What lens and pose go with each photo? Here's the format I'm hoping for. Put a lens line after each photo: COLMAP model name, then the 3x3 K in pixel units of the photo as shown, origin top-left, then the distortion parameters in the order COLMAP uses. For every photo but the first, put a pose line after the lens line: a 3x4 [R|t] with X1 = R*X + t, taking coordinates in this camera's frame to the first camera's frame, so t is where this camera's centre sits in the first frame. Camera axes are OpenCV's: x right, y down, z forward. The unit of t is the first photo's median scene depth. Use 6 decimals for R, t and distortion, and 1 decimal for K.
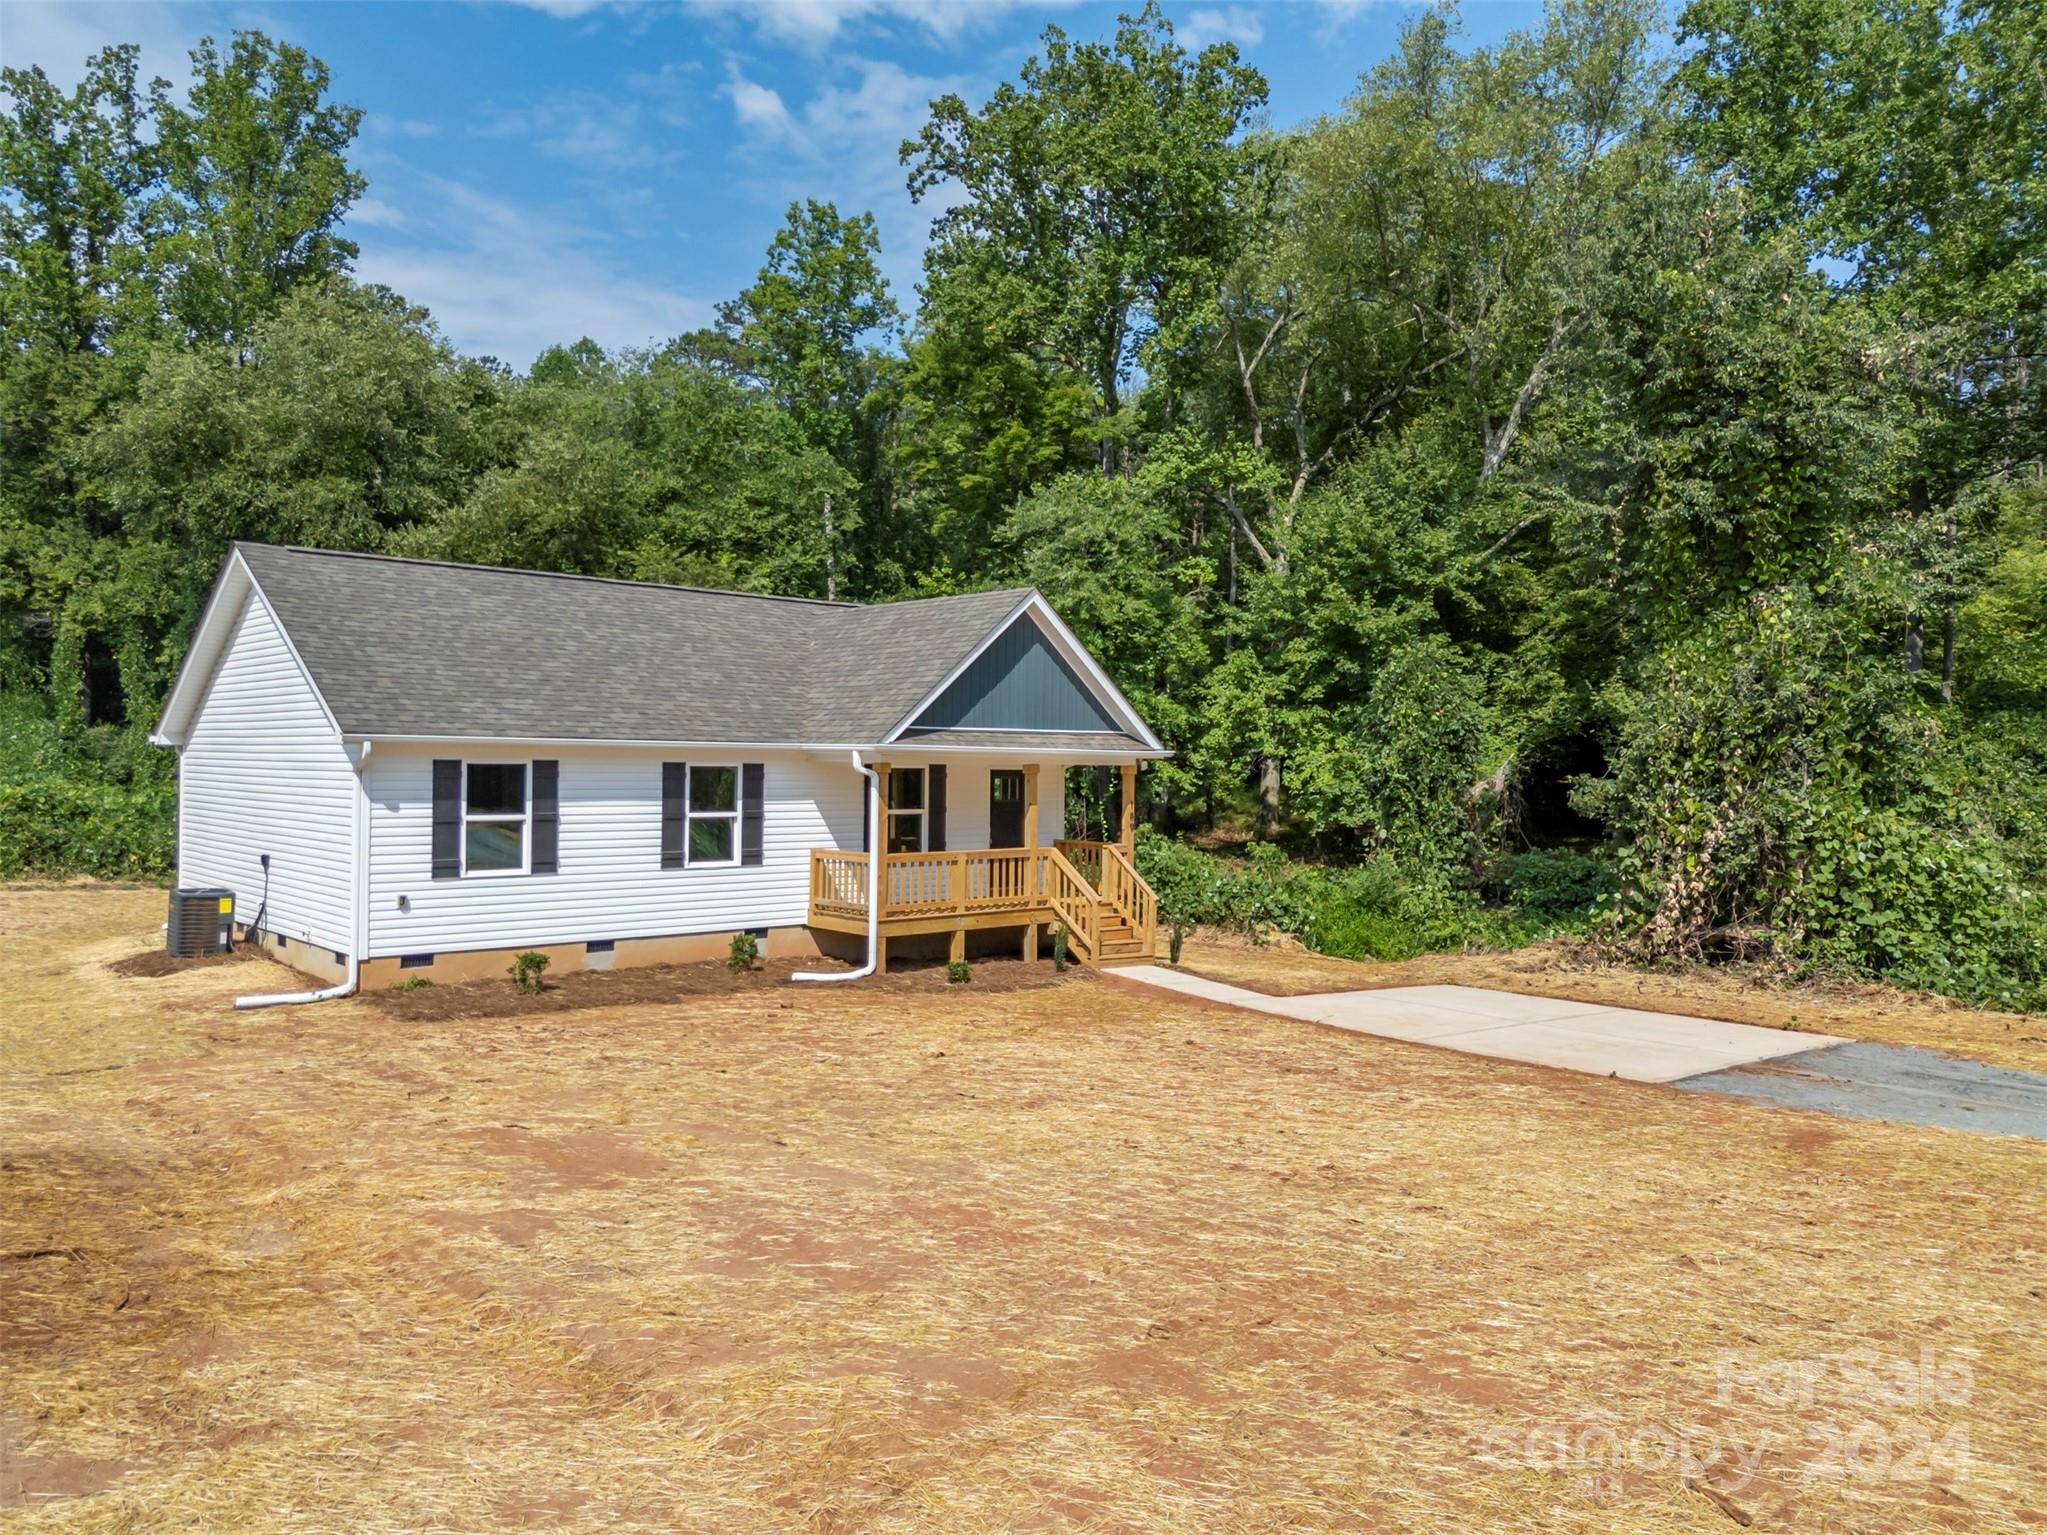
lens RADIAL K [[1479.8, 0, 1023.5], [0, 1479.8, 767.5], [0, 0, 1]] dist [0.091373, -0.075553]
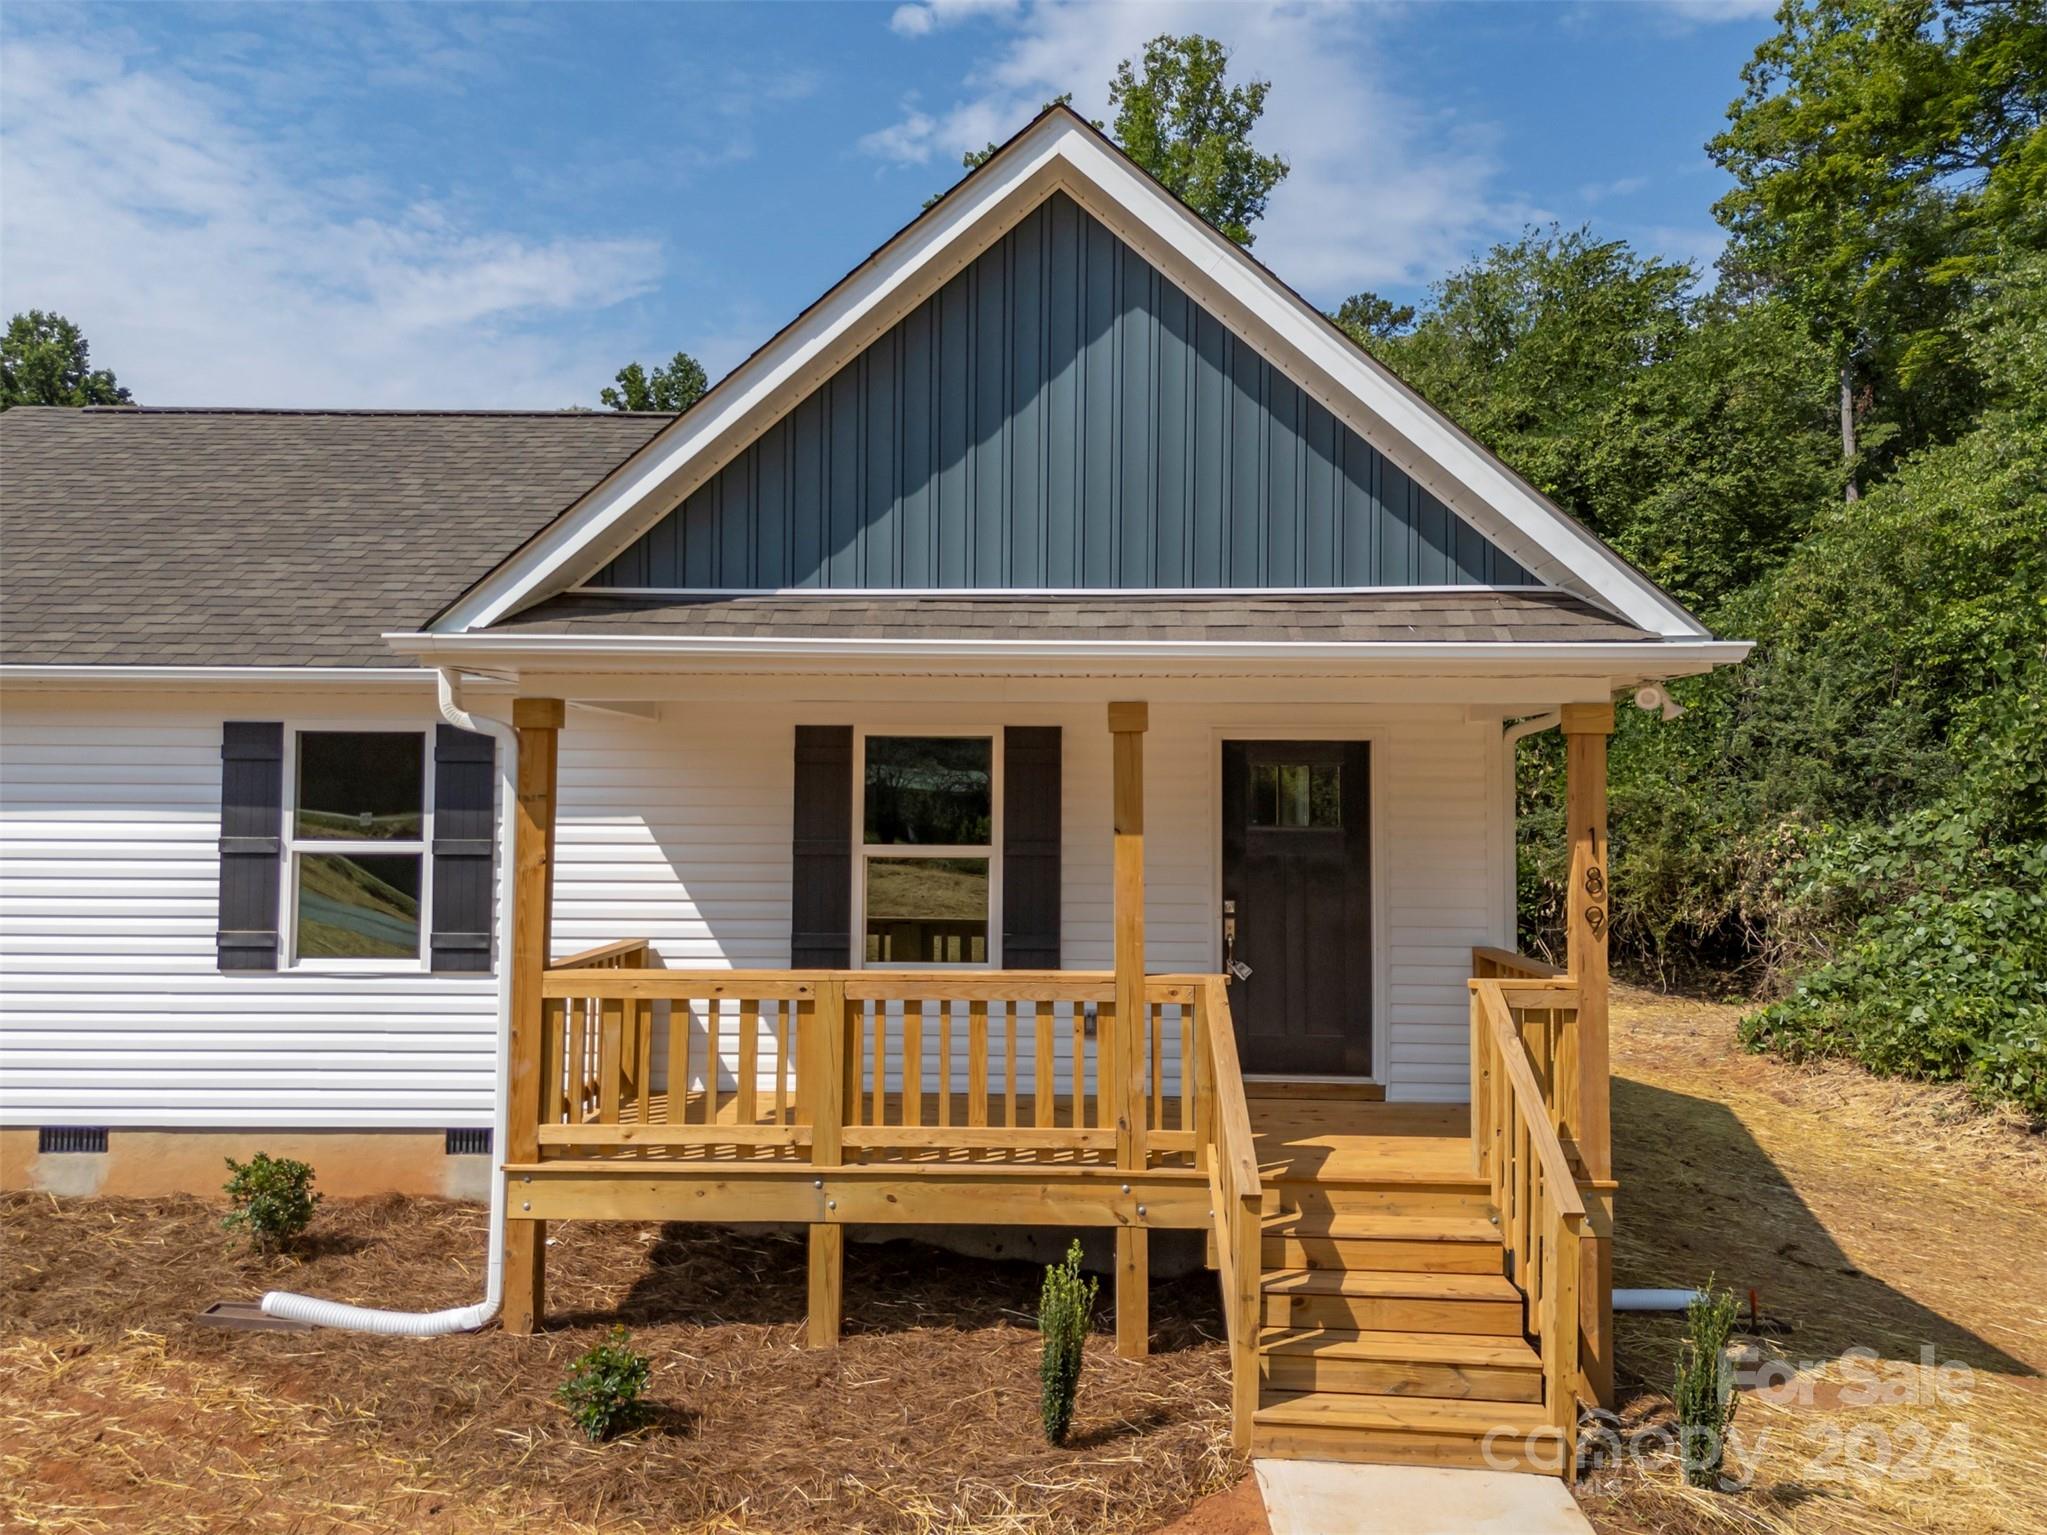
lens RADIAL K [[1500.6, 0, 1015.1], [0, 1500.6, 758.7], [0, 0, 1]] dist [0.070551, -0.047487]
pose [[0.724222, -0.028951, -0.688958, 0.208740], [-0.000905, 0.999078, -0.042933, 0.023561], [0.689566, 0.031717, 0.723528, 0.771392]]
